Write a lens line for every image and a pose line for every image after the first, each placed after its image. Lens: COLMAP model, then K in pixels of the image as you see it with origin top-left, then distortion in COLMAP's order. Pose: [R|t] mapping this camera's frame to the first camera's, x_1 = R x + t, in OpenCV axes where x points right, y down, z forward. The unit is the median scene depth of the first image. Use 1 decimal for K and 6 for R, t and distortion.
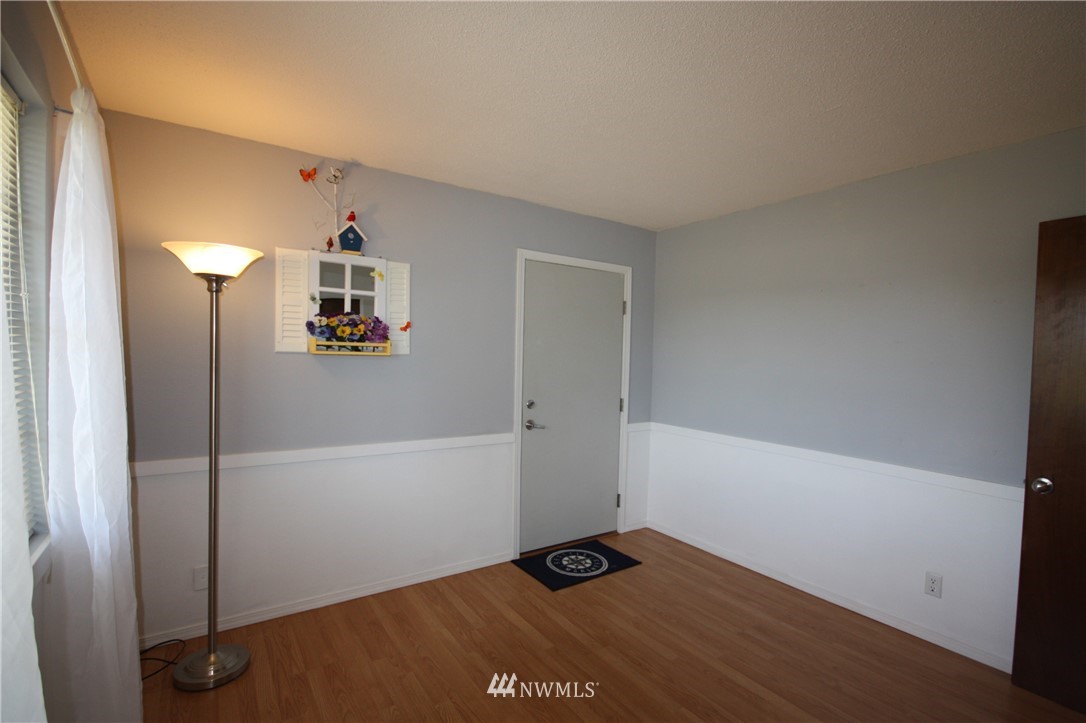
lens RADIAL K [[508.8, 0, 542.2], [0, 508.8, 372.5], [0, 0, 1]] dist [-0.000774, -0.000452]
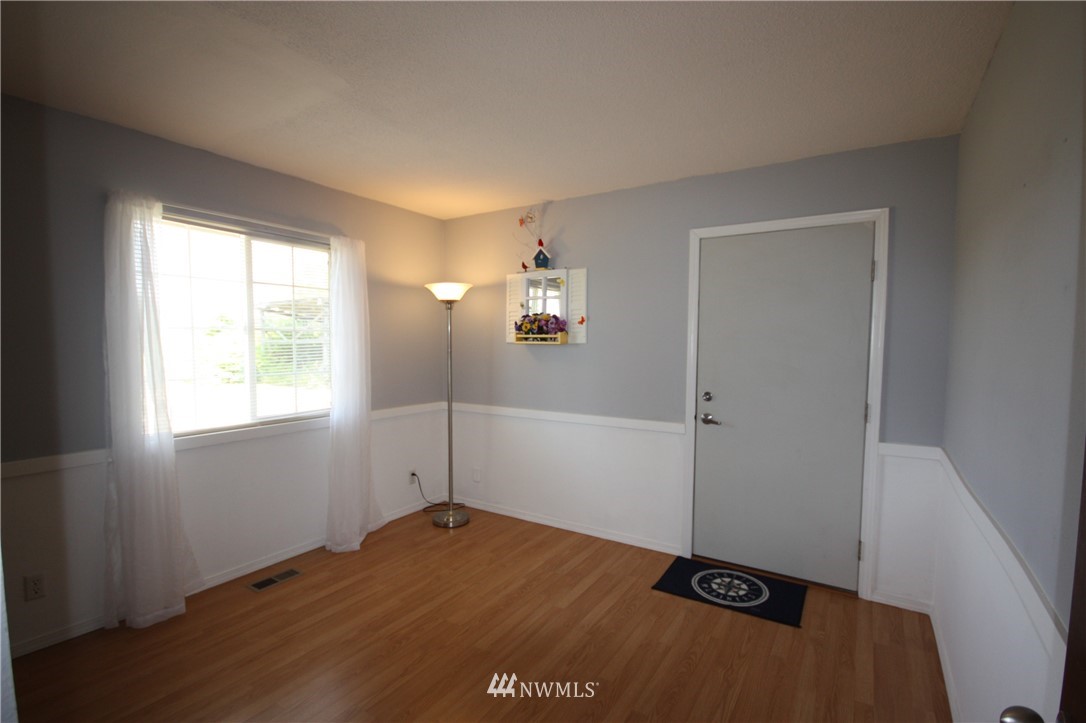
lens RADIAL K [[508.8, 0, 542.2], [0, 508.8, 372.5], [0, 0, 1]] dist [-0.000774, -0.000452]
pose [[0.389409, 0.033711, -0.920448, 0.818741], [-0.031132, 0.999241, 0.023426, 0.008774], [0.920539, 0.019533, 0.390163, 0.435735]]
